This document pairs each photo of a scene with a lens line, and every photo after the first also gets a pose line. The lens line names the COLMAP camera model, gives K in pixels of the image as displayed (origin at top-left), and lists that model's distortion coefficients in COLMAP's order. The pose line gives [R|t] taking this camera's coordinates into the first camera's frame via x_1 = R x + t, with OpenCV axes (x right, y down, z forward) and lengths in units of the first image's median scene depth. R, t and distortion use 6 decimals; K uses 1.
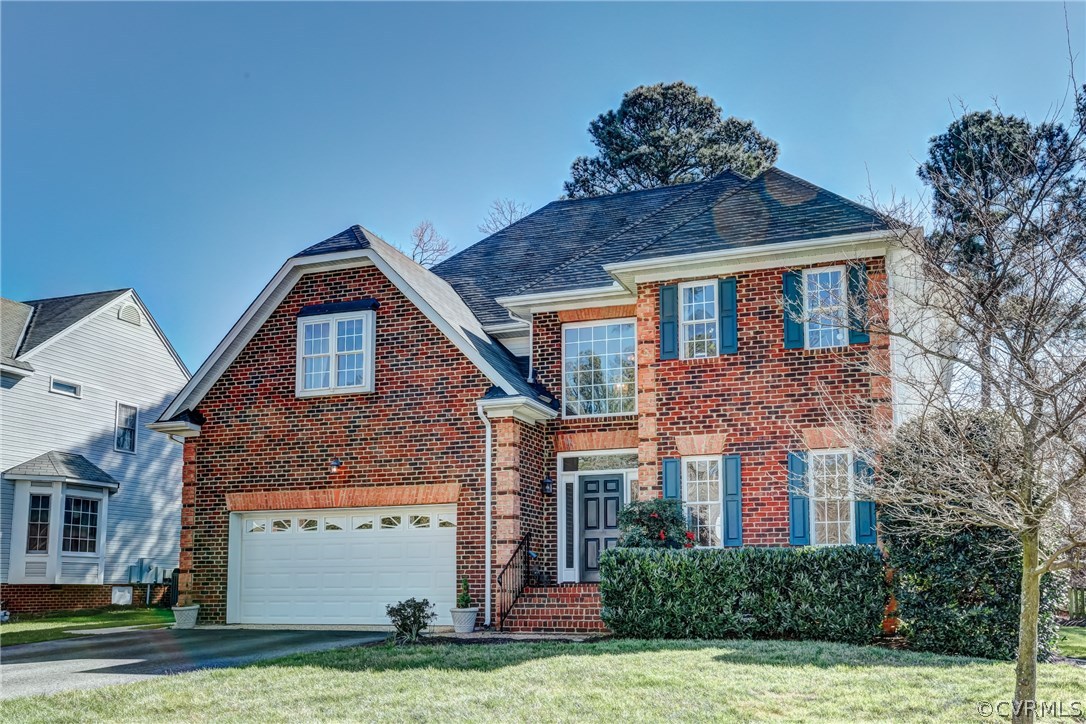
lens RADIAL K [[938.4, 0, 604.2], [0, 938.4, 467.3], [0, 0, 1]] dist [0.035681, 0.021134]
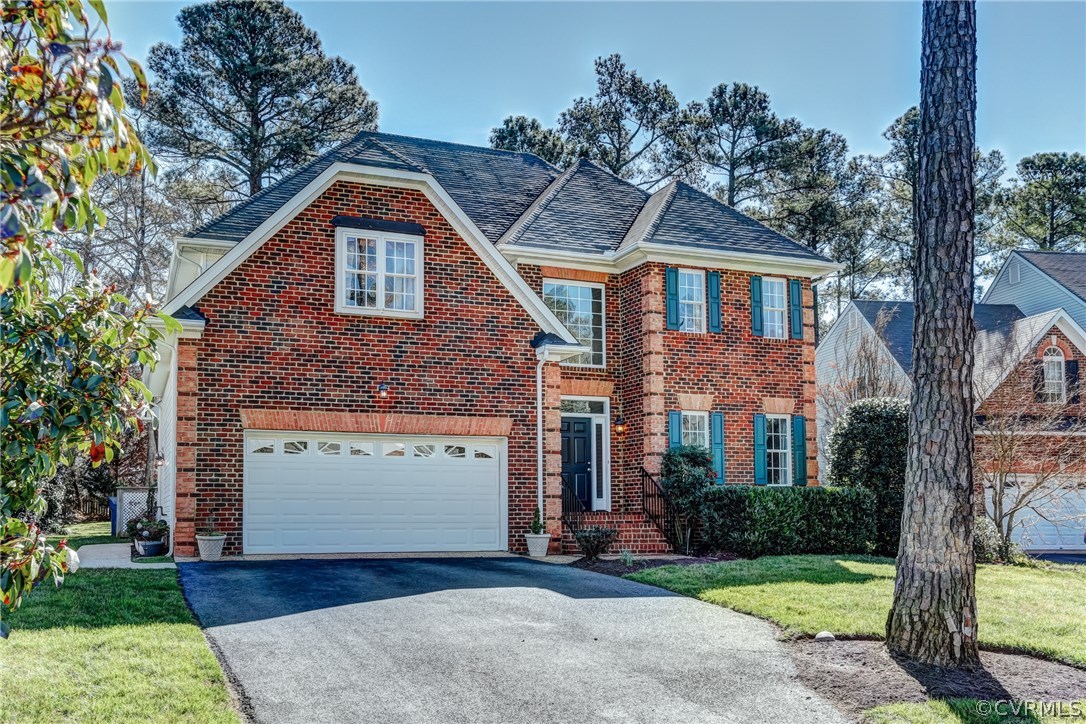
lens RADIAL K [[938.4, 0, 496.3], [0, 938.4, 435.5], [0, 0, 1]] dist [0.035681, 0.021134]
pose [[0.779774, 0.057142, 0.623448, -0.805663], [-0.079875, 0.996768, 0.008545, 0.027901], [-0.620945, -0.056461, 0.781818, 0.169452]]
